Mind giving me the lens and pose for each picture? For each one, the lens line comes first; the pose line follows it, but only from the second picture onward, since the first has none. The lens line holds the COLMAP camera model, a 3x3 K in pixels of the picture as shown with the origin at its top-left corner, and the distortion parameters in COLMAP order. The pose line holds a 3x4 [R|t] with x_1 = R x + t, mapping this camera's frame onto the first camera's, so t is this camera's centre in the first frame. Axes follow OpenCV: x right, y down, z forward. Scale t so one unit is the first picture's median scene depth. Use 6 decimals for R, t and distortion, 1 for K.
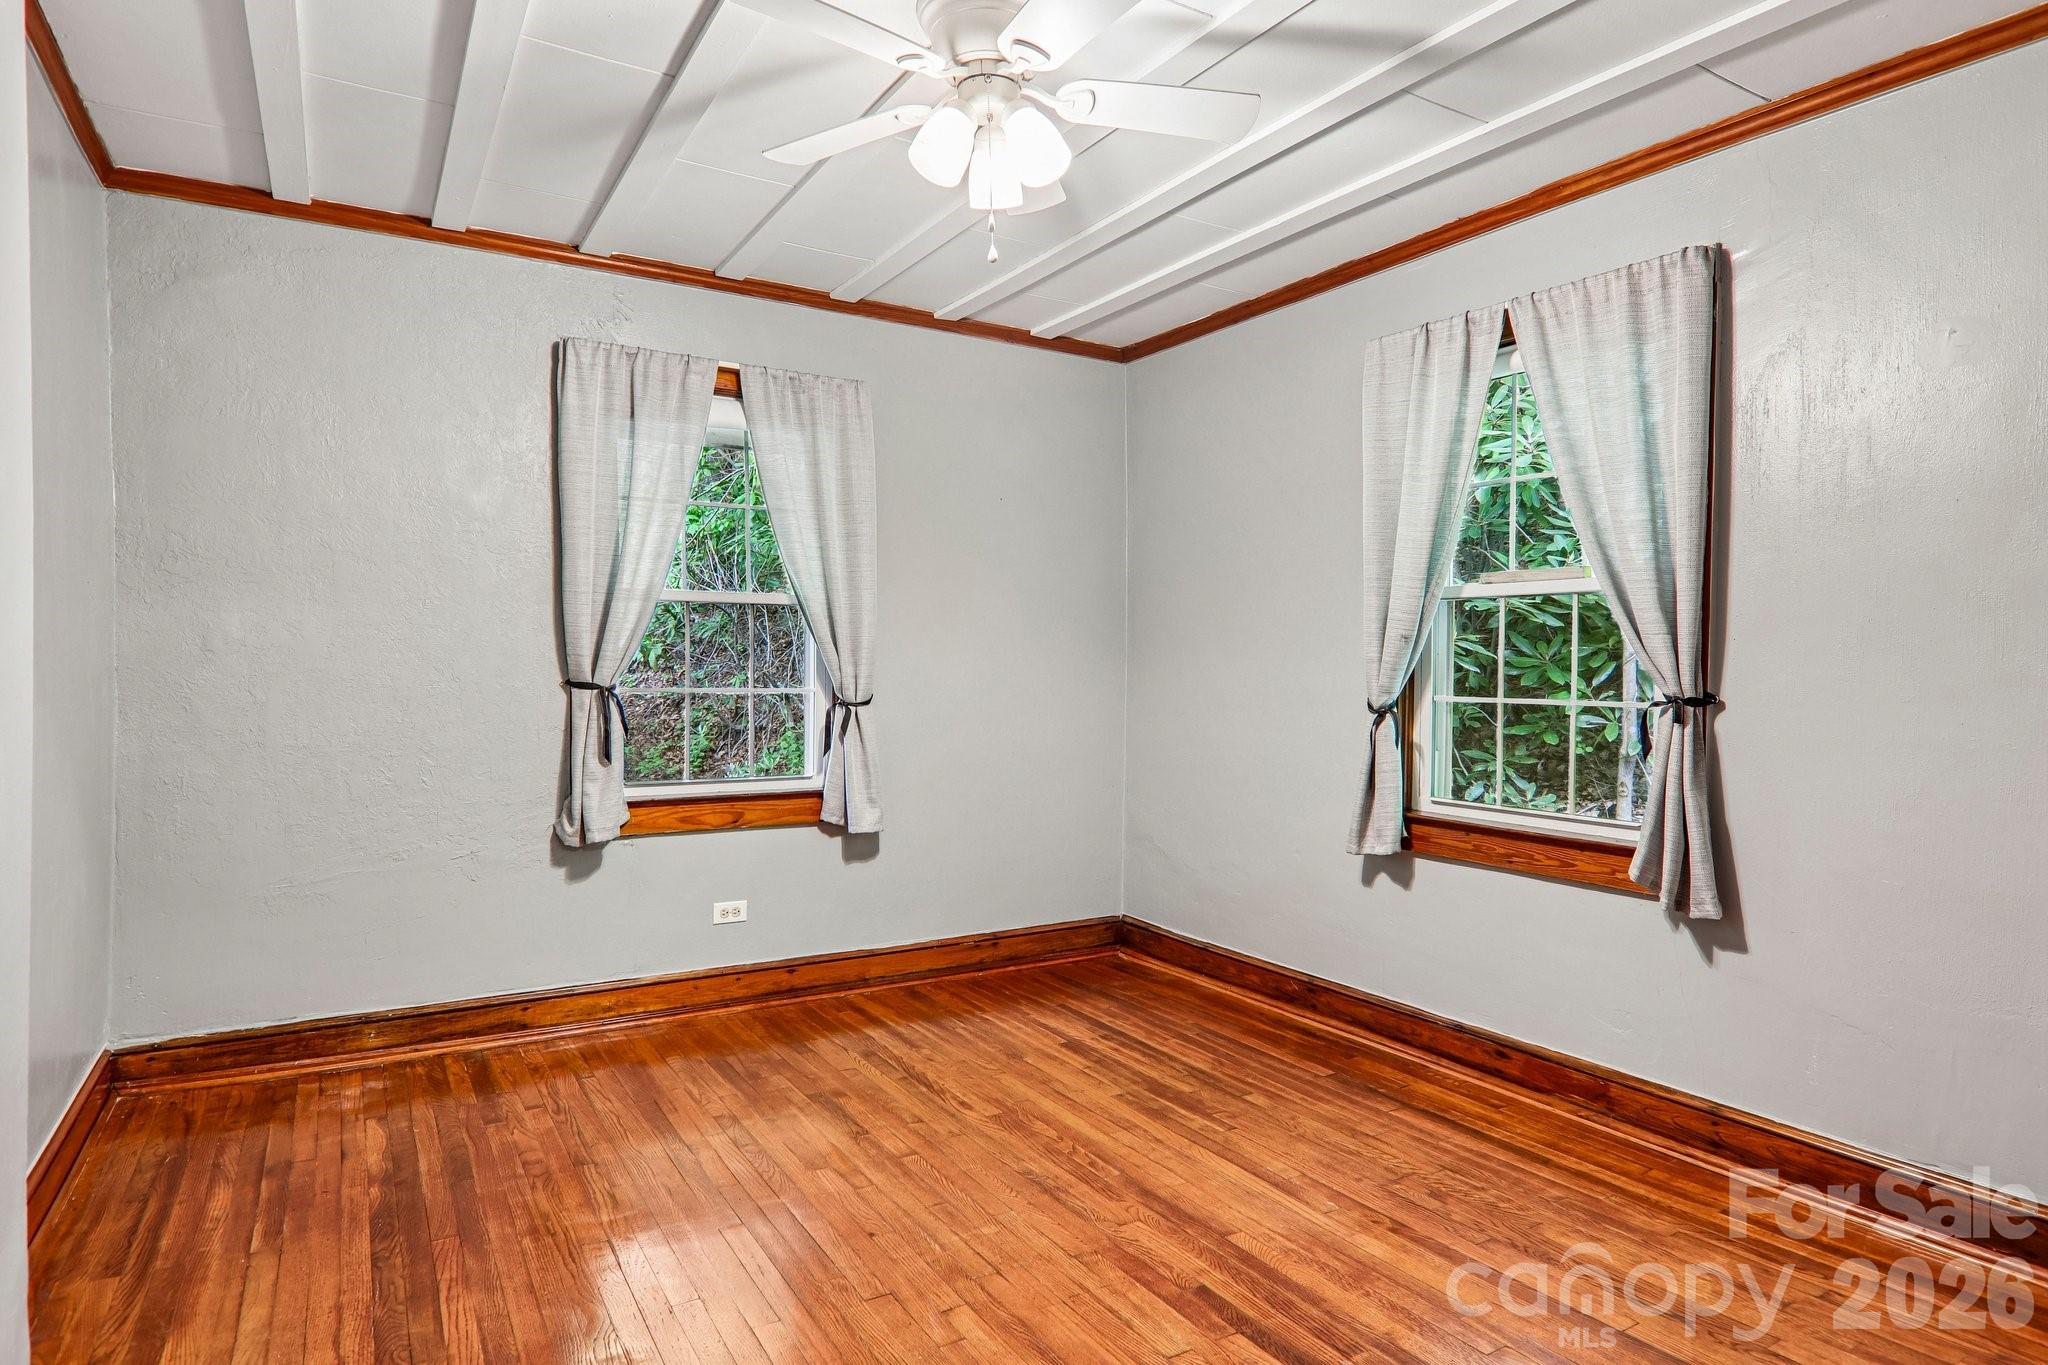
lens RADIAL K [[1138.8, 0, 1011.8], [0, 1138.8, 665.0], [0, 0, 1]] dist [0.015362, -0.022466]
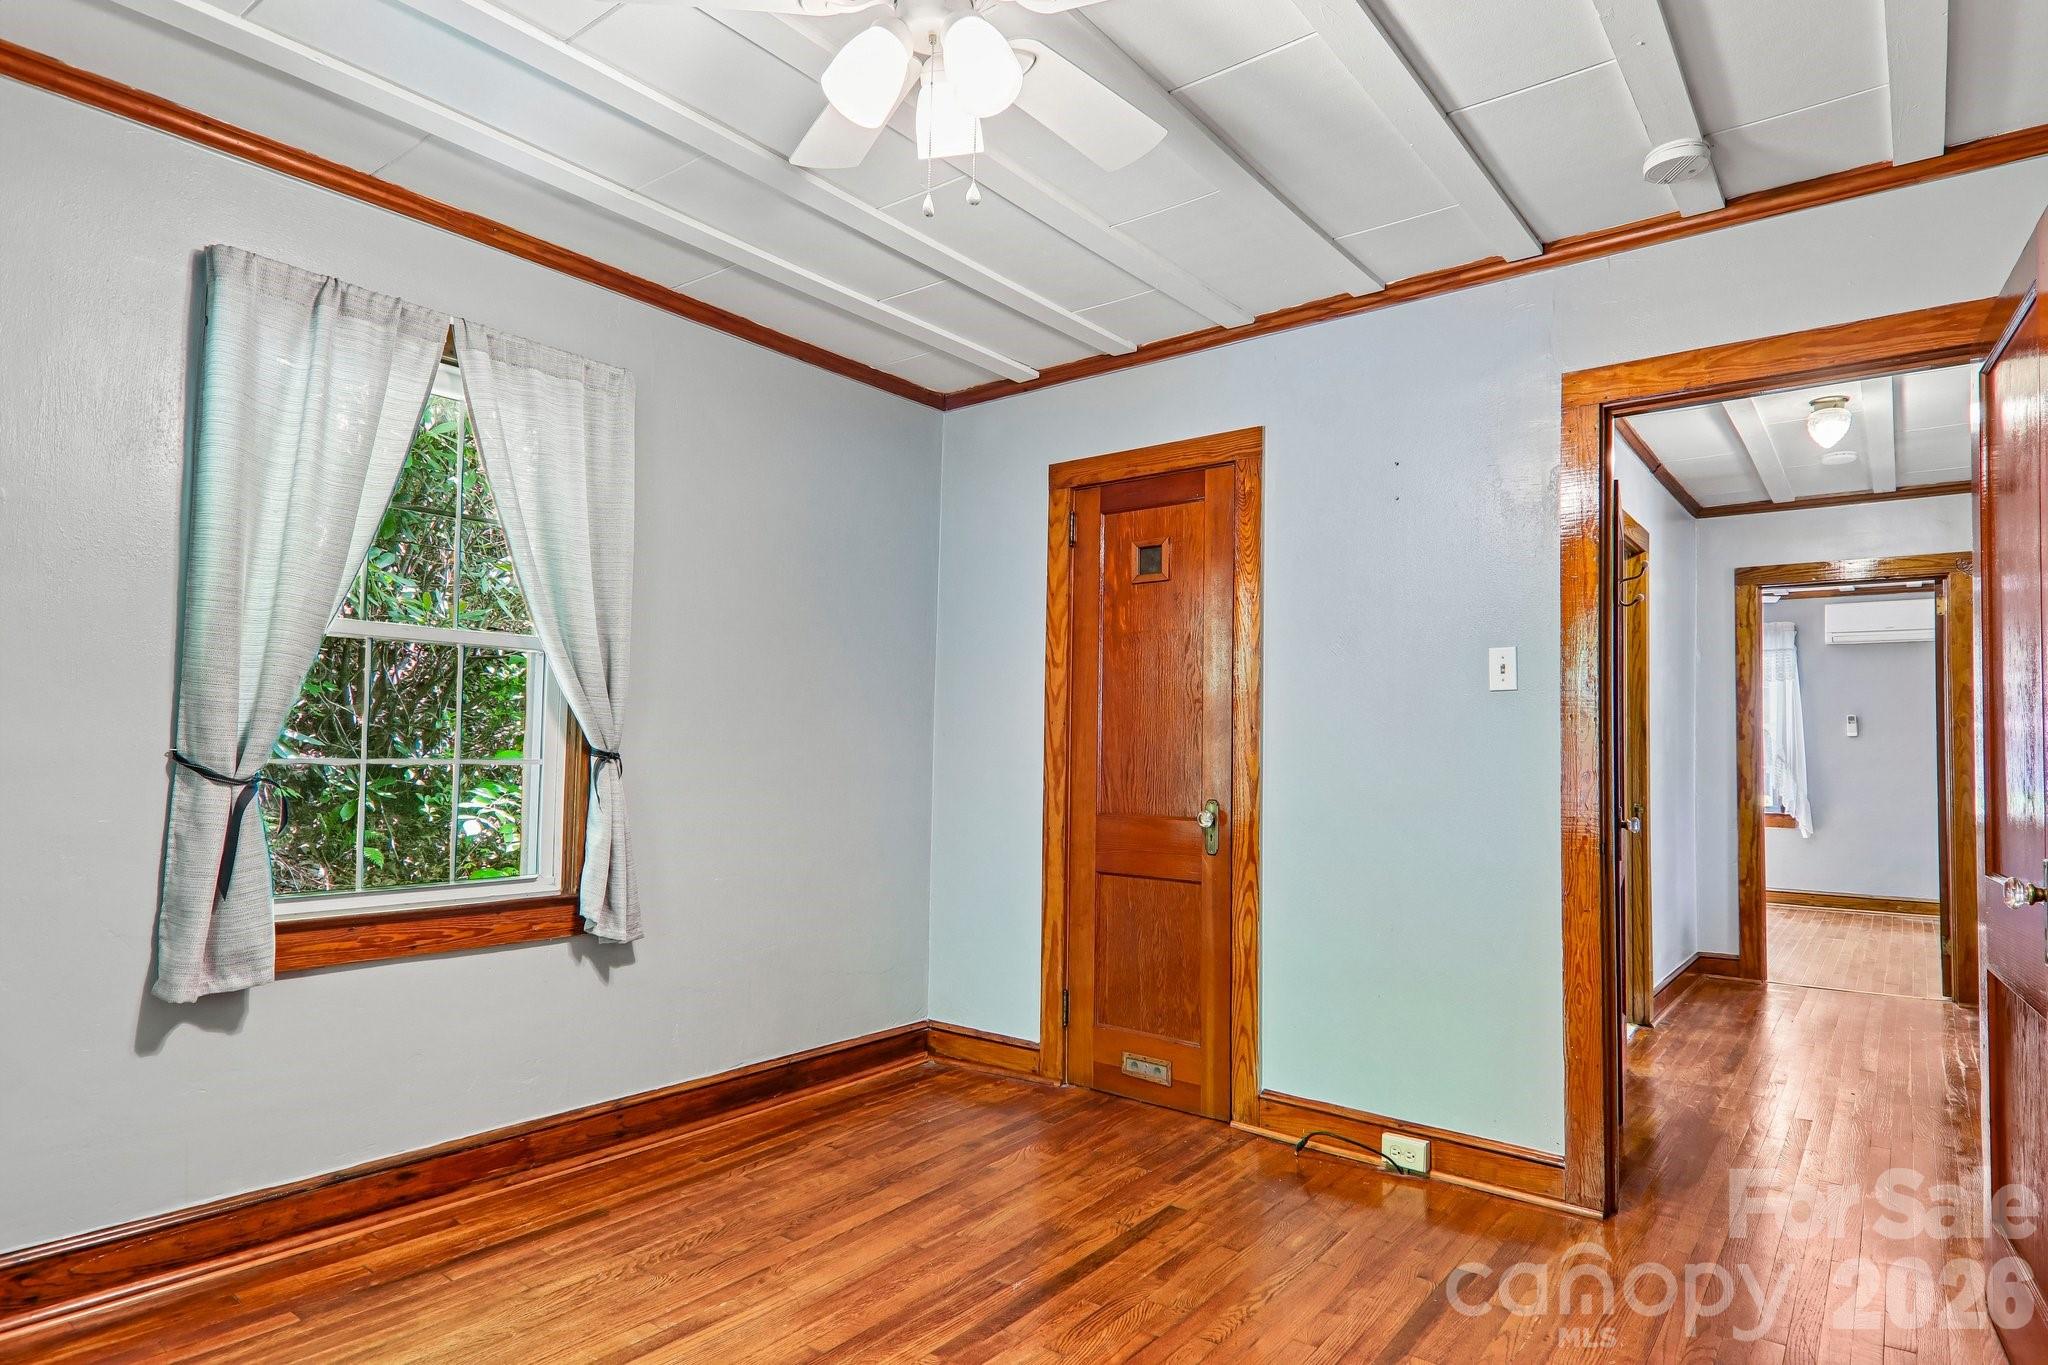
lens RADIAL K [[1138.8, 0, 1032.4], [0, 1138.8, 680.5], [0, 0, 1]] dist [0.015362, -0.022466]
pose [[-0.356066, 0.047366, 0.933260, -0.609016], [-0.015270, 0.998286, -0.056493, 0.013085], [-0.934336, -0.034366, -0.354733, 0.967780]]
